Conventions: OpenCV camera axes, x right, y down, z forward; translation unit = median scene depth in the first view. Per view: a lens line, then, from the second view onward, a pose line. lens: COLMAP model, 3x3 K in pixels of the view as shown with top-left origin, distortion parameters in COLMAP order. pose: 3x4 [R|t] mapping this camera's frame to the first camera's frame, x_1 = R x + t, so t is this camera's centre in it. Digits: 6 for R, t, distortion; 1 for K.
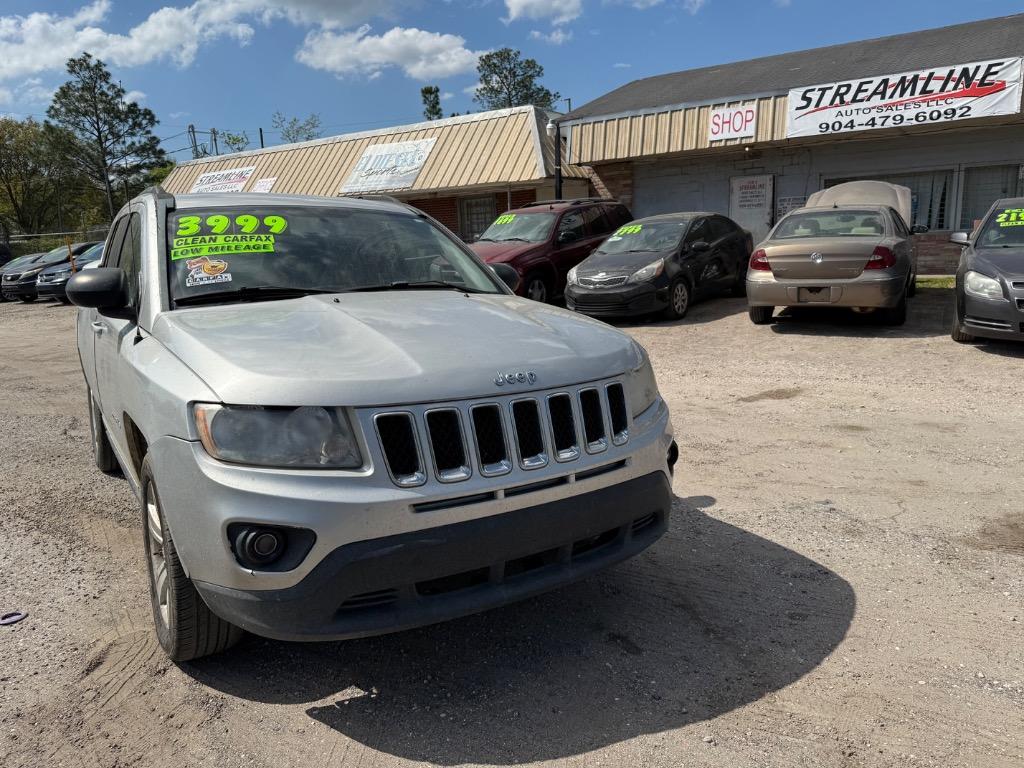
lens RADIAL K [[729.2, 0, 512.7], [0, 729.2, 390.5], [0, 0, 1]] dist [0.020817, -0.027191]
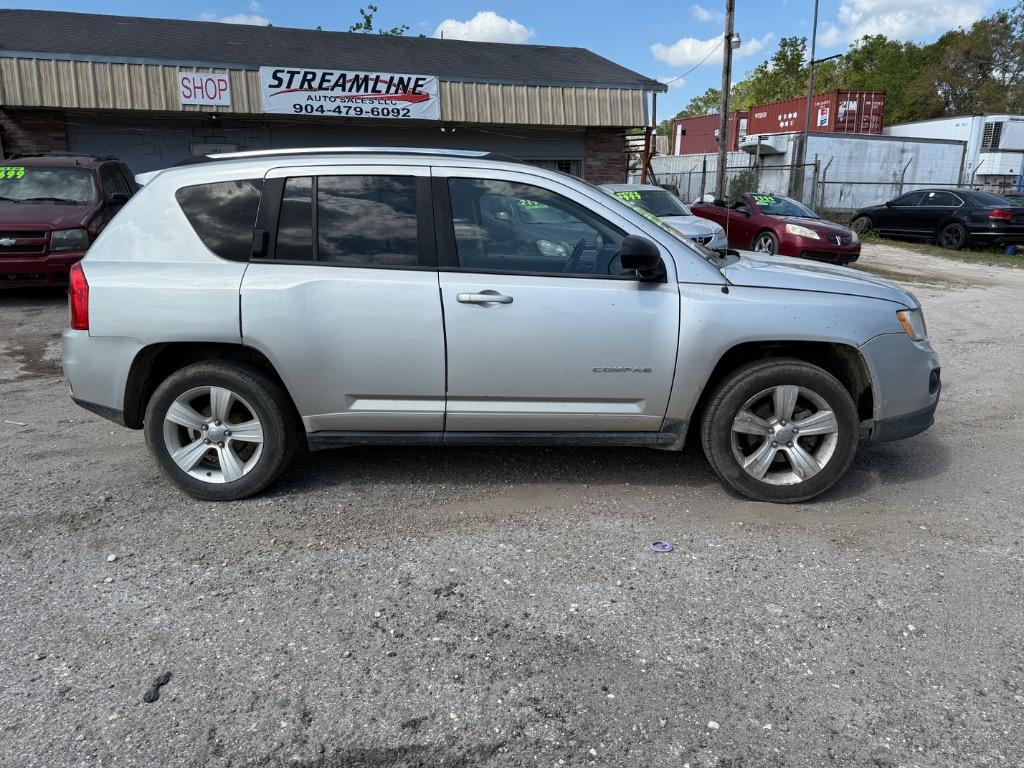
lens RADIAL K [[729.2, 0, 508.2], [0, 729.2, 386.5], [0, 0, 1]] dist [0.020817, -0.027191]
pose [[0.591583, -0.164298, 0.789326, -0.333861], [0.135923, 0.985327, 0.103225, -0.015835], [-0.794704, 0.046221, 0.605235, 0.098558]]
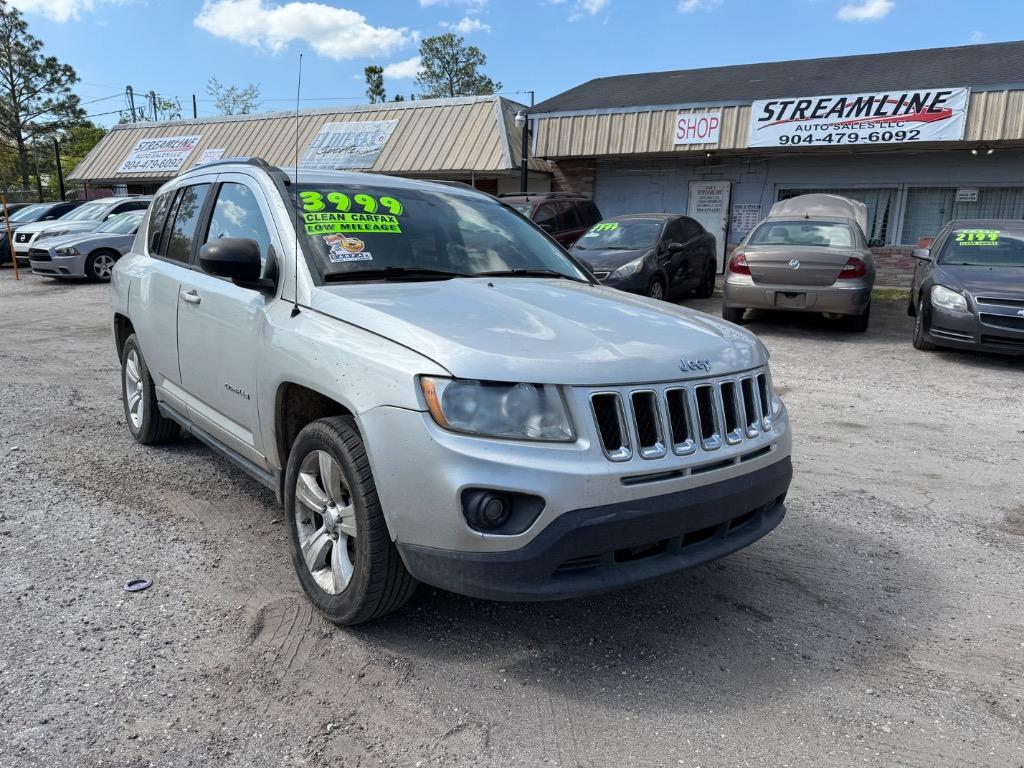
lens RADIAL K [[729.2, 0, 512.6], [0, 729.2, 390.9], [0, 0, 1]] dist [0.020817, -0.027191]
pose [[0.993714, 0.037884, 0.105339, -0.059215], [-0.039354, 0.999154, 0.011911, 0.003017], [-0.104799, -0.015982, 0.994365, -0.008069]]
